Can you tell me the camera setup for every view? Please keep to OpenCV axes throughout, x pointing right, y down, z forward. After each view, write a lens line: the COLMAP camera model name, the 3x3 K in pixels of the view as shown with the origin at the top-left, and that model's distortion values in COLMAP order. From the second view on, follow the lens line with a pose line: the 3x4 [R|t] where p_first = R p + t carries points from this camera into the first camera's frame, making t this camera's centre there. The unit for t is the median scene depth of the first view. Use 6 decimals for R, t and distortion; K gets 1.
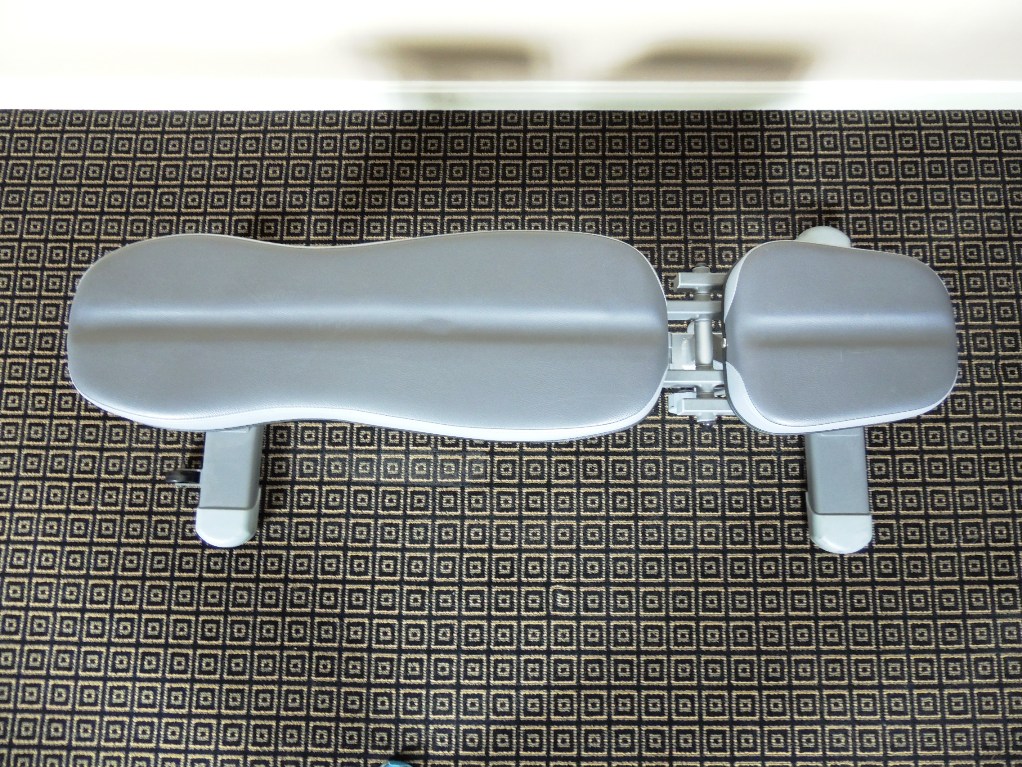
lens RADIAL K [[725.3, 0, 509.7], [0, 725.3, 388.4], [0, 0, 1]] dist [-0.068829, 0.000401]
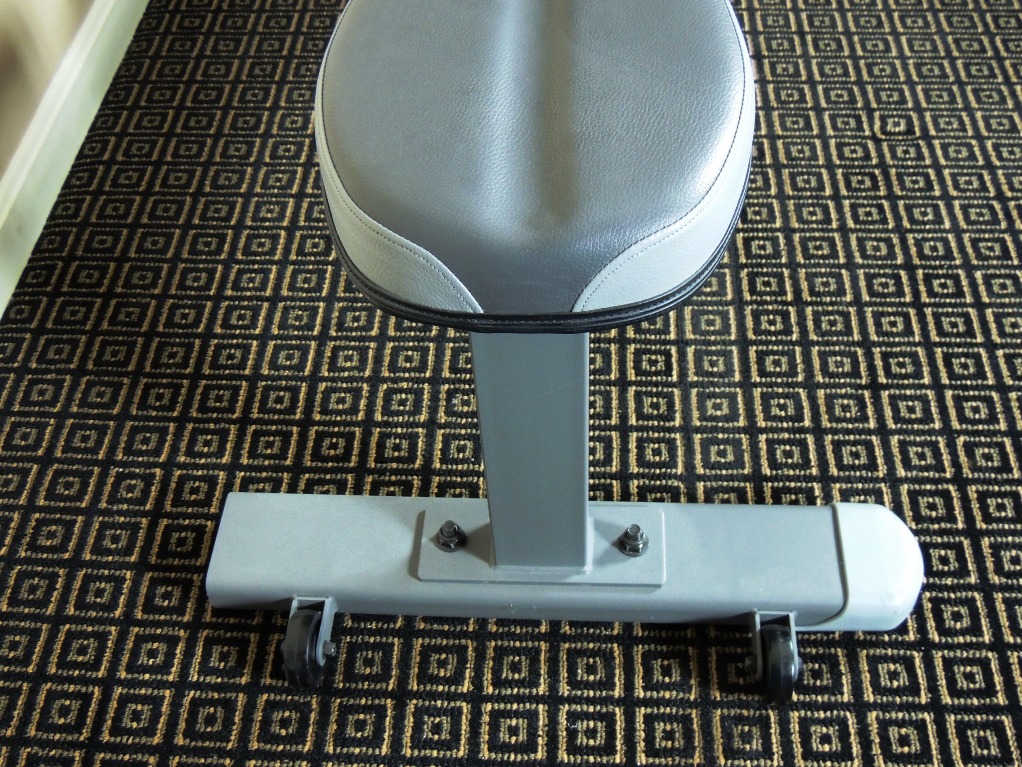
lens RADIAL K [[1196.4, 0, 508.3], [0, 1196.4, 383.1], [0, 0, 1]] dist [-0.090457, 0.000000]
pose [[0.039411, -0.743241, 0.667862, -0.808716], [0.990804, 0.115649, 0.070234, -0.096225], [-0.129438, 0.658952, 0.740964, 0.411049]]
